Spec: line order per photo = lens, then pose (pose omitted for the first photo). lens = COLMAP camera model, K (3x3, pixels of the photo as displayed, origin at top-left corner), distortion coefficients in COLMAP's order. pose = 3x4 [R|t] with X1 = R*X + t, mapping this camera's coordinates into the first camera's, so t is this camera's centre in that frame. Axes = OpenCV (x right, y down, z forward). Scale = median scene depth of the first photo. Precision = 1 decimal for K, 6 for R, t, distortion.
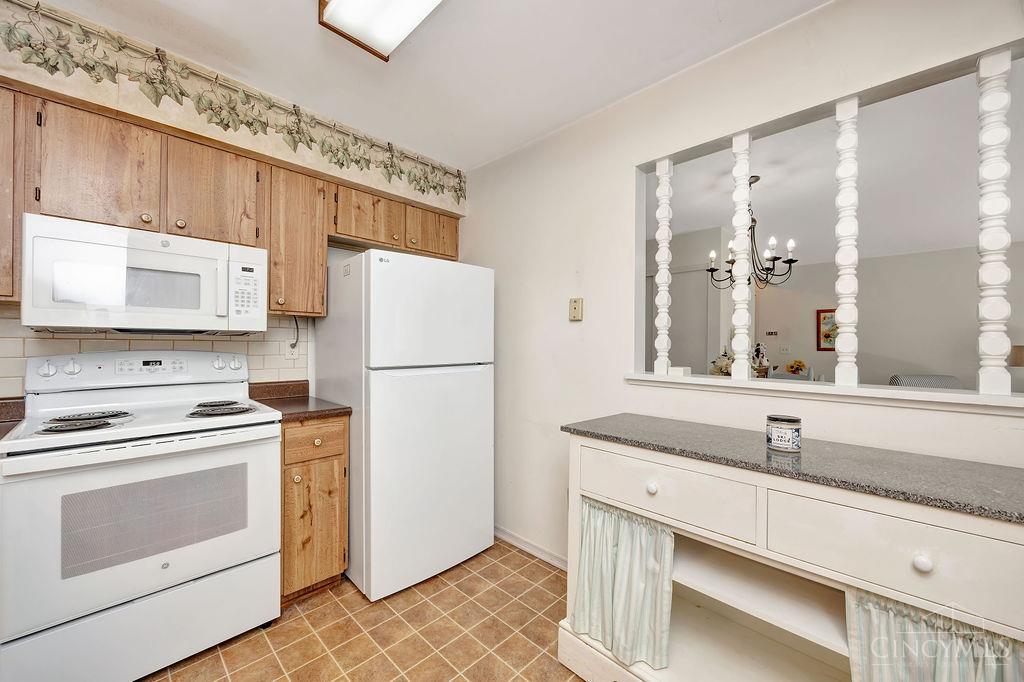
lens RADIAL K [[396.5, 0, 512.0], [0, 396.5, 341.0], [0, 0, 1]] dist [-0.000605, -0.000238]
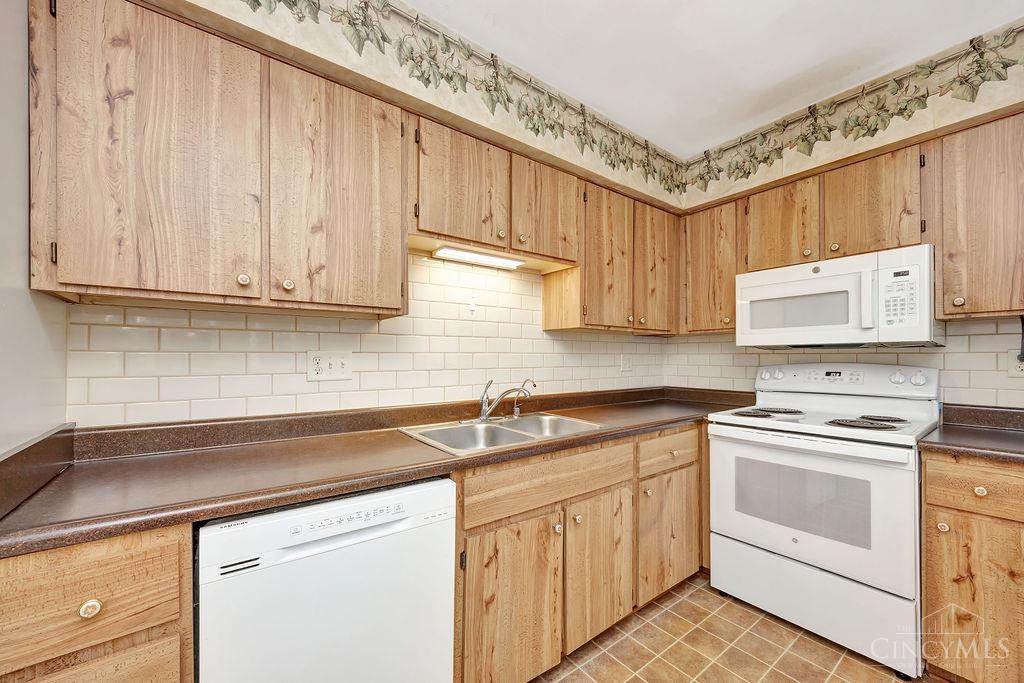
lens RADIAL K [[394.2, 0, 514.6], [0, 394.2, 356.6], [0, 0, 1]] dist [-0.000539, -0.000061]
pose [[-0.155749, -0.007514, -0.987768, 0.348364], [0.010266, 0.999905, -0.009225, 0.006883], [0.987743, -0.011577, -0.155657, 0.268557]]
